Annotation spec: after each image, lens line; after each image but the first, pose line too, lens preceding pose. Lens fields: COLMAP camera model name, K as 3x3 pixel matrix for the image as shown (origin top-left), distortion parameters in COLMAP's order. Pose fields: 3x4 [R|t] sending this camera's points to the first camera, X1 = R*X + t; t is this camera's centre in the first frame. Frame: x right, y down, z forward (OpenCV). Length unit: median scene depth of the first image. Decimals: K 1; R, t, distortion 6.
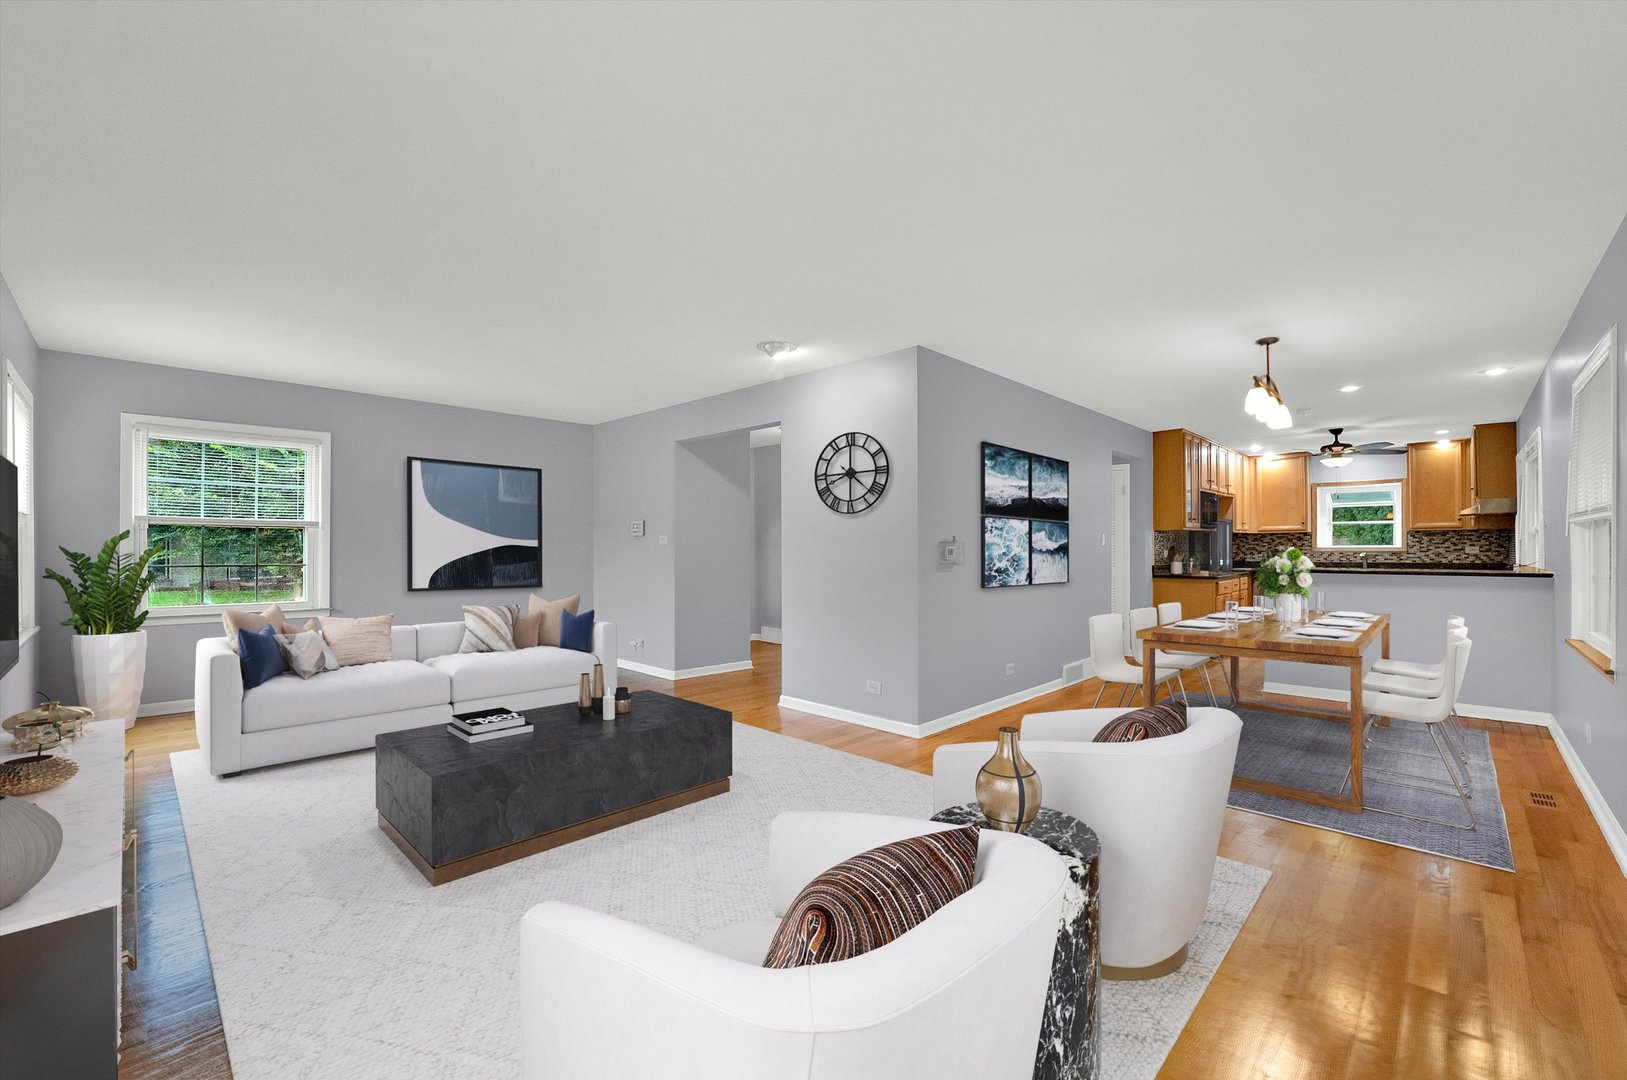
lens RADIAL K [[667.5, 0, 822.8], [0, 667.5, 542.7], [0, 0, 1]] dist [-0.017352, 0.000035]
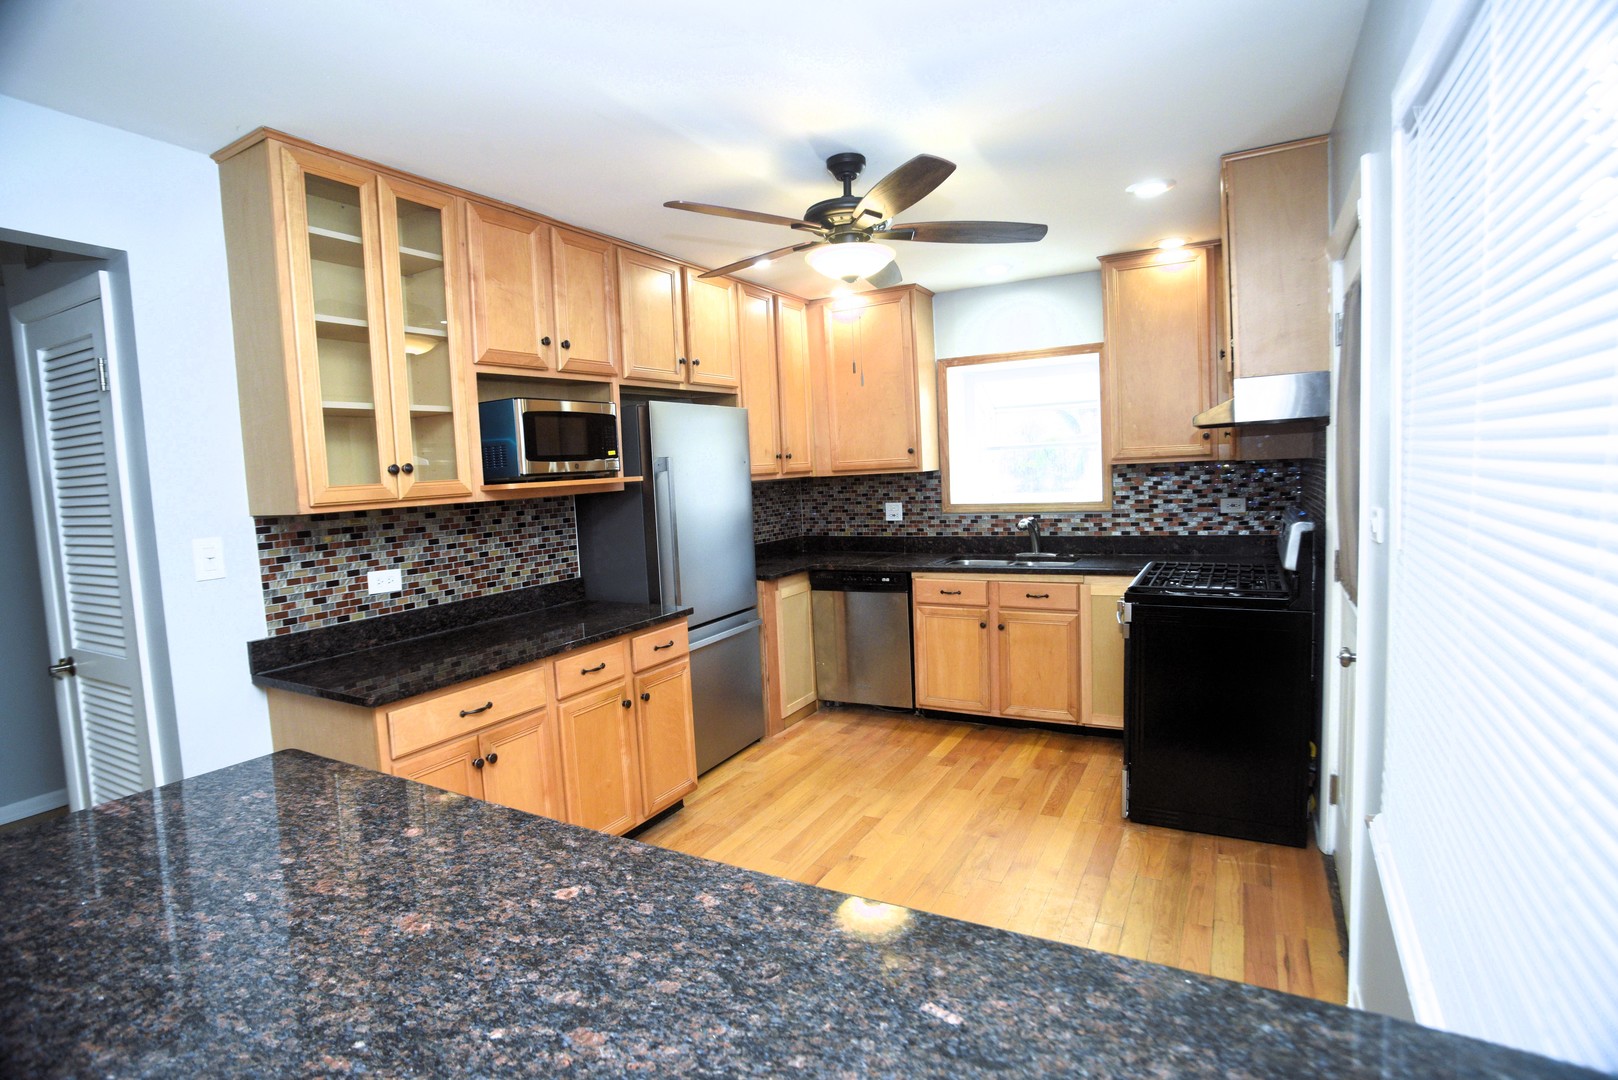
lens RADIAL K [[787.4, 0, 817.2], [0, 787.4, 532.6], [0, 0, 1]] dist [-0.055109, 0.000203]
pose [[0.965189, -0.066261, 0.253021, 0.569587], [0.044565, 0.994895, 0.090543, -0.028364], [-0.257729, -0.076115, 0.963215, 0.553305]]
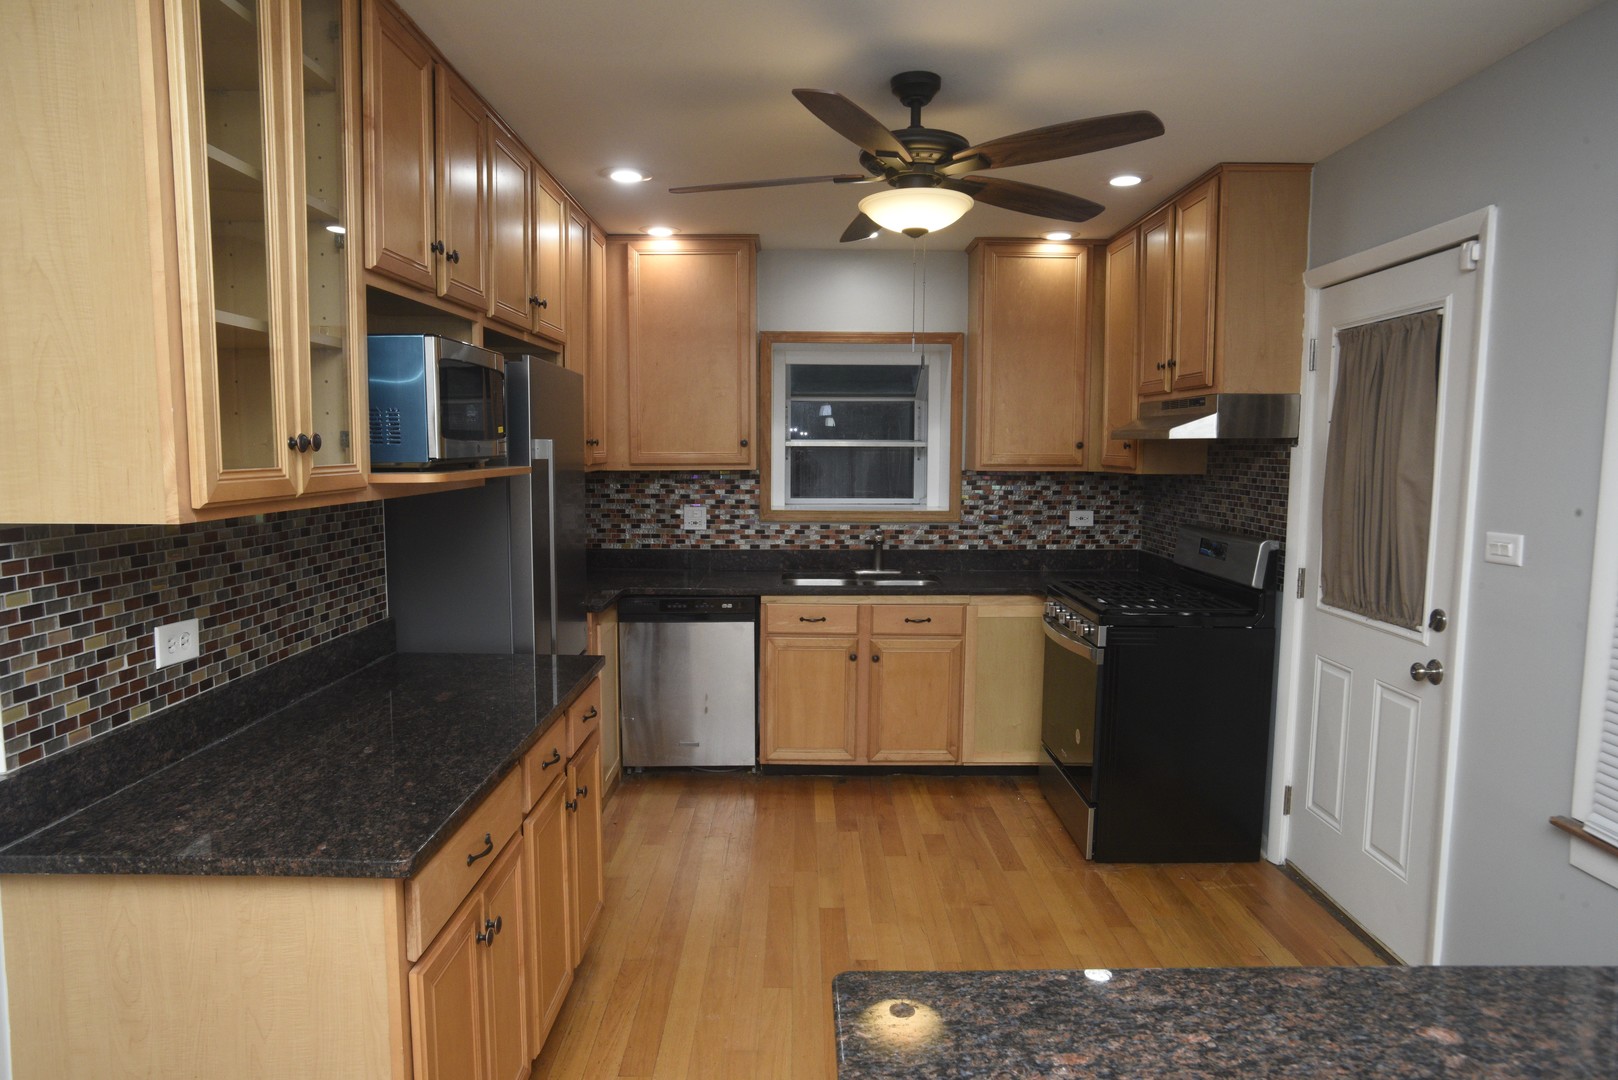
lens RADIAL K [[957.3, 0, 820.9], [0, 957.3, 536.3], [0, 0, 1]] dist [-0.030752, 0.009952]
pose [[0.716763, -0.060912, 0.694651, 0.432851], [-0.011061, 0.995059, 0.098666, -0.033990], [-0.697229, -0.078404, 0.712548, 0.654966]]
